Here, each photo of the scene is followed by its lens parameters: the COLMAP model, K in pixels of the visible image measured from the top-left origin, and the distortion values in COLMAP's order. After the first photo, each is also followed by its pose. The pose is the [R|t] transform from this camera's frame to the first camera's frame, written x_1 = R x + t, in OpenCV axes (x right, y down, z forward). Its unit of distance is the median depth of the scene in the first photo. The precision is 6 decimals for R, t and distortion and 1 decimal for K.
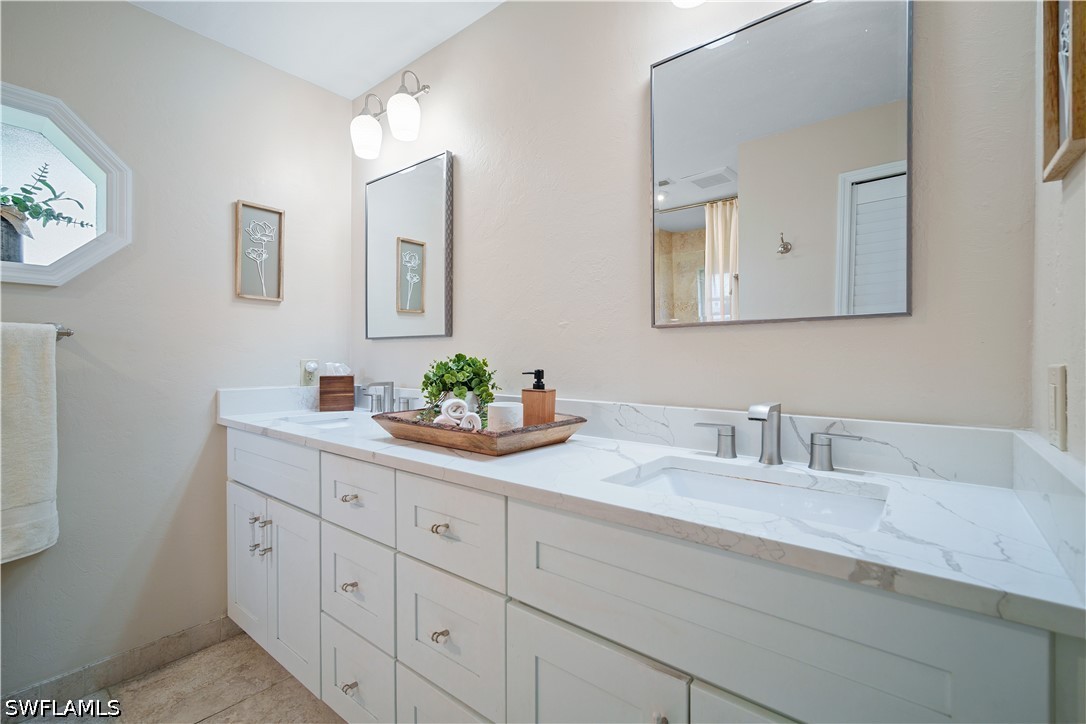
lens RADIAL K [[469.6, 0, 539.3], [0, 469.6, 360.8], [0, 0, 1]] dist [-0.000860, 0.000750]
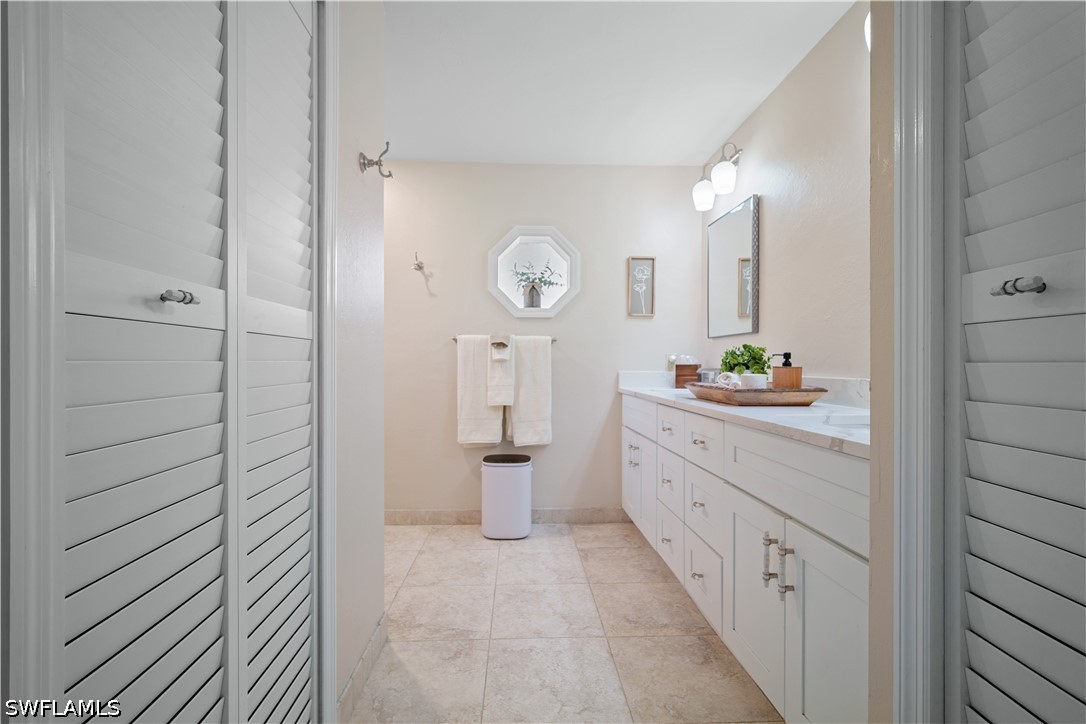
lens RADIAL K [[469.6, 0, 539.3], [0, 469.6, 360.8], [0, 0, 1]] dist [-0.000860, 0.000750]
pose [[0.662420, -0.004986, -0.749116, 0.437310], [-0.006225, 0.999907, -0.012160, 0.051434], [0.749107, 0.012718, 0.662327, -0.368454]]
